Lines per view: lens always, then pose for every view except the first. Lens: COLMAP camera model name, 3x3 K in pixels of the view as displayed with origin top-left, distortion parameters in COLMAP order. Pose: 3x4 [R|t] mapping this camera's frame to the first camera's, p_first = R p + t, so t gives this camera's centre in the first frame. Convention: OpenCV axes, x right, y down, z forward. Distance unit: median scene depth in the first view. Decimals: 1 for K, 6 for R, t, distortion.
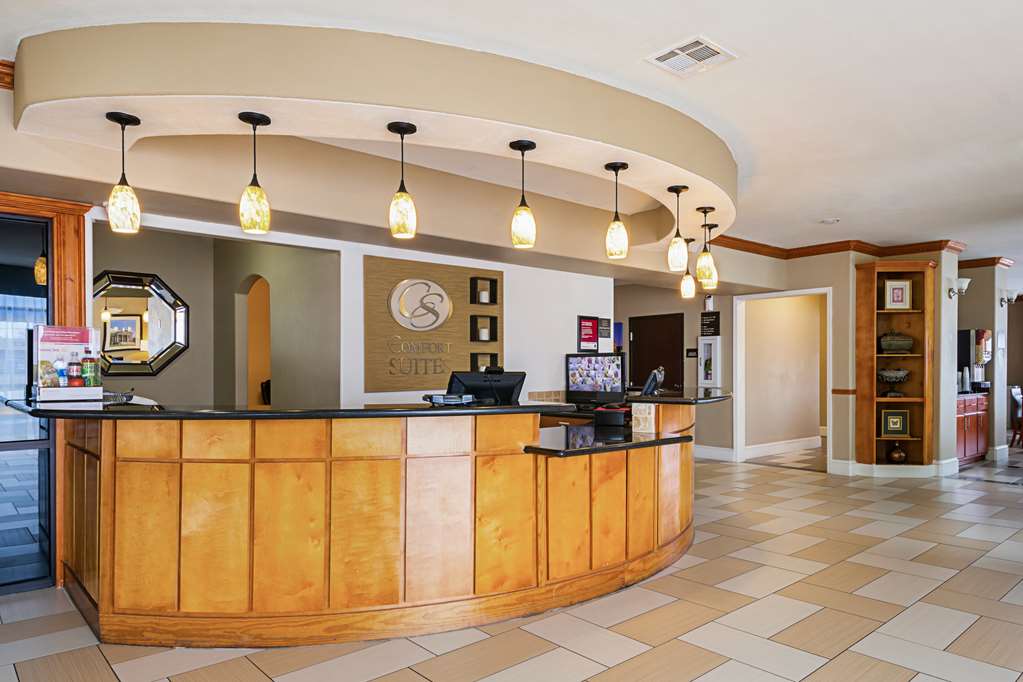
lens RADIAL K [[593.4, 0, 510.9], [0, 593.4, 366.8], [0, 0, 1]] dist [-0.000421, -0.000844]
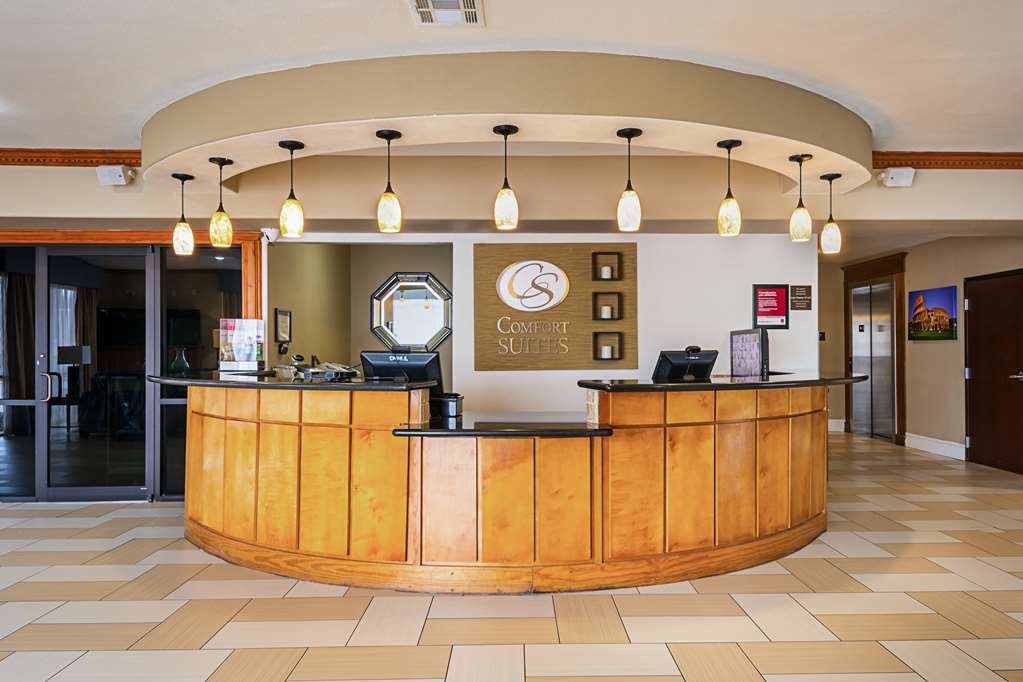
lens RADIAL K [[604.8, 0, 511.5], [0, 604.8, 341.0], [0, 0, 1]] dist [0.018893, -0.000506]
pose [[0.796385, -0.007057, -0.604749, 0.470410], [0.001753, 0.999955, -0.009360, -0.000096], [0.604787, 0.006394, 0.796361, 0.160253]]
